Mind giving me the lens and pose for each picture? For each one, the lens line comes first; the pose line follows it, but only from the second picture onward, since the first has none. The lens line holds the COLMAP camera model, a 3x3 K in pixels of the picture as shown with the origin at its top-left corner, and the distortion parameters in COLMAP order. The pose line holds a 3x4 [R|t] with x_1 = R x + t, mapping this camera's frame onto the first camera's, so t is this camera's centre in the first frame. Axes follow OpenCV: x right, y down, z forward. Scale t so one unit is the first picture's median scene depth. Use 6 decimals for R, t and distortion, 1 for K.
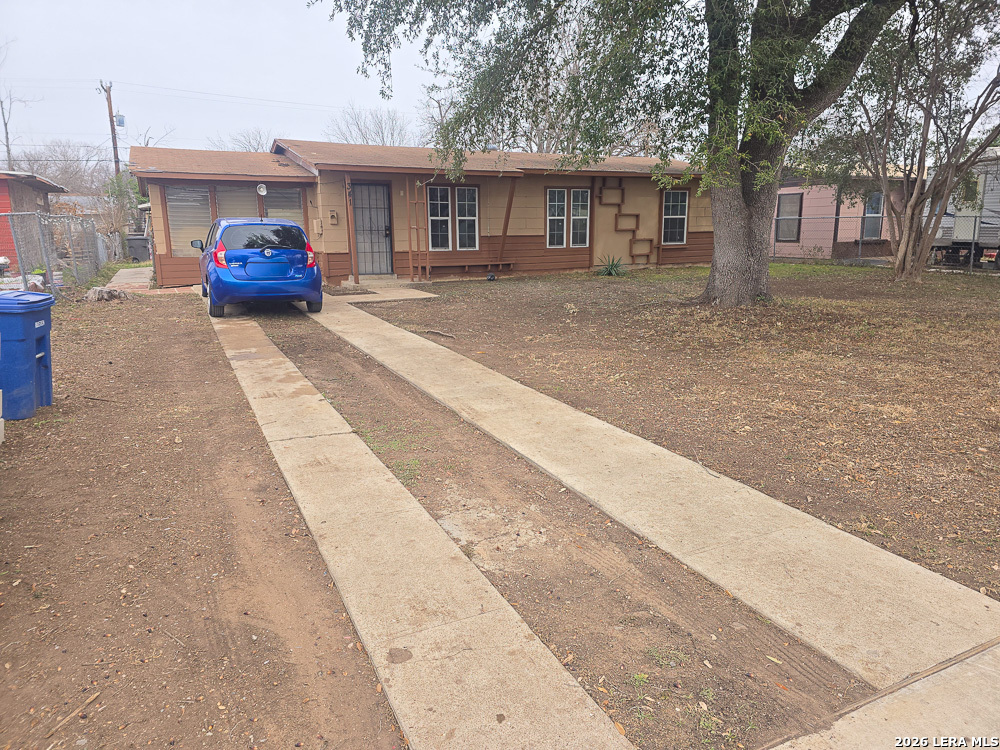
lens RADIAL K [[661.6, 0, 498.1], [0, 661.6, 377.7], [0, 0, 1]] dist [0.056492, -0.024447]
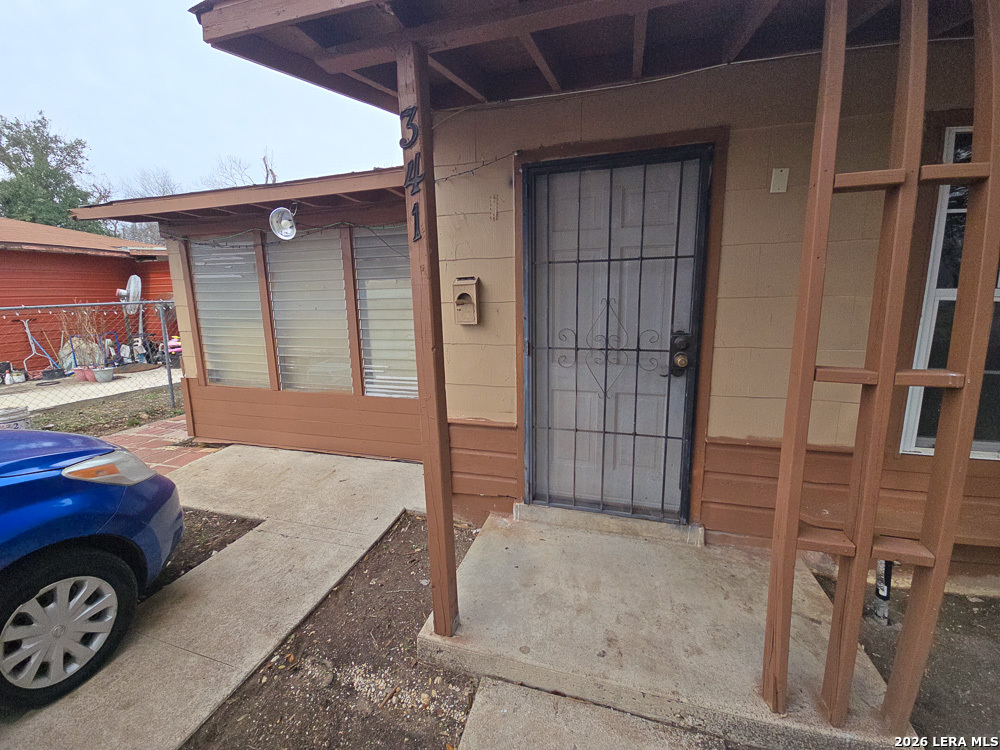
lens RADIAL K [[405.9, 0, 495.9], [0, 405.9, 368.8], [0, 0, 1]] dist [0.000140, 0.000011]
pose [[0.731846, 0.107247, -0.672978, -0.105287], [-0.145246, 0.989396, -0.000279, -0.185584], [0.665811, 0.097952, 0.739663, 0.766597]]
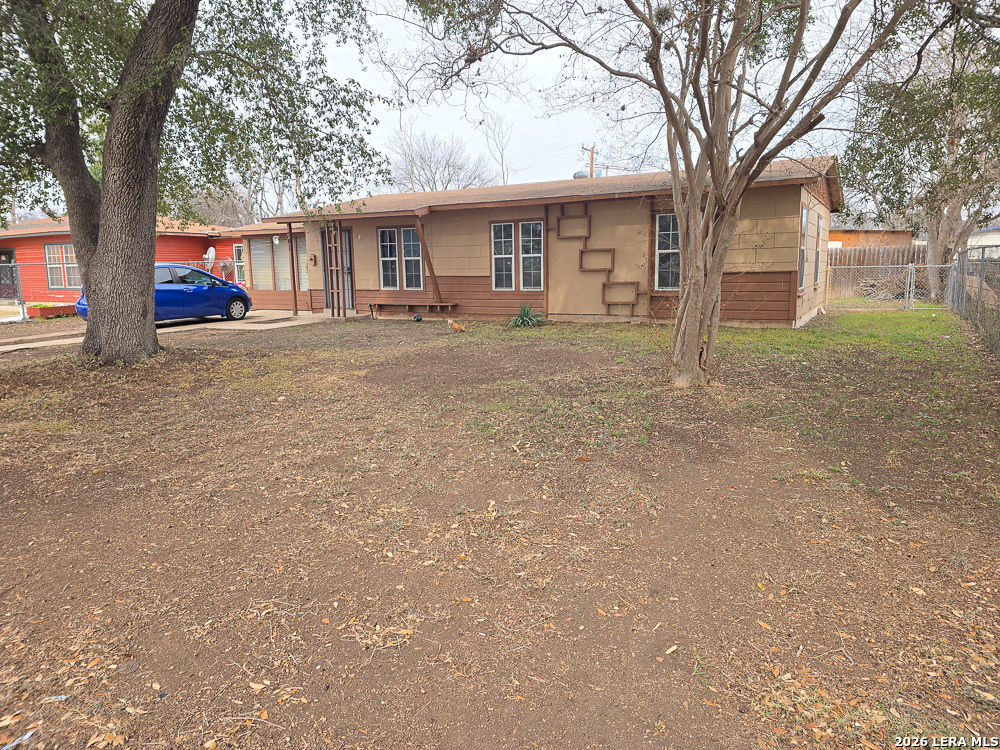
lens RADIAL K [[661.6, 0, 494.9], [0, 661.6, 367.7], [0, 0, 1]] dist [0.056492, -0.024447]
pose [[0.562300, 0.120594, -0.818093, 0.817388], [-0.177069, 0.983922, 0.023334, -0.117303], [0.807753, 0.131738, 0.574613, 0.520262]]
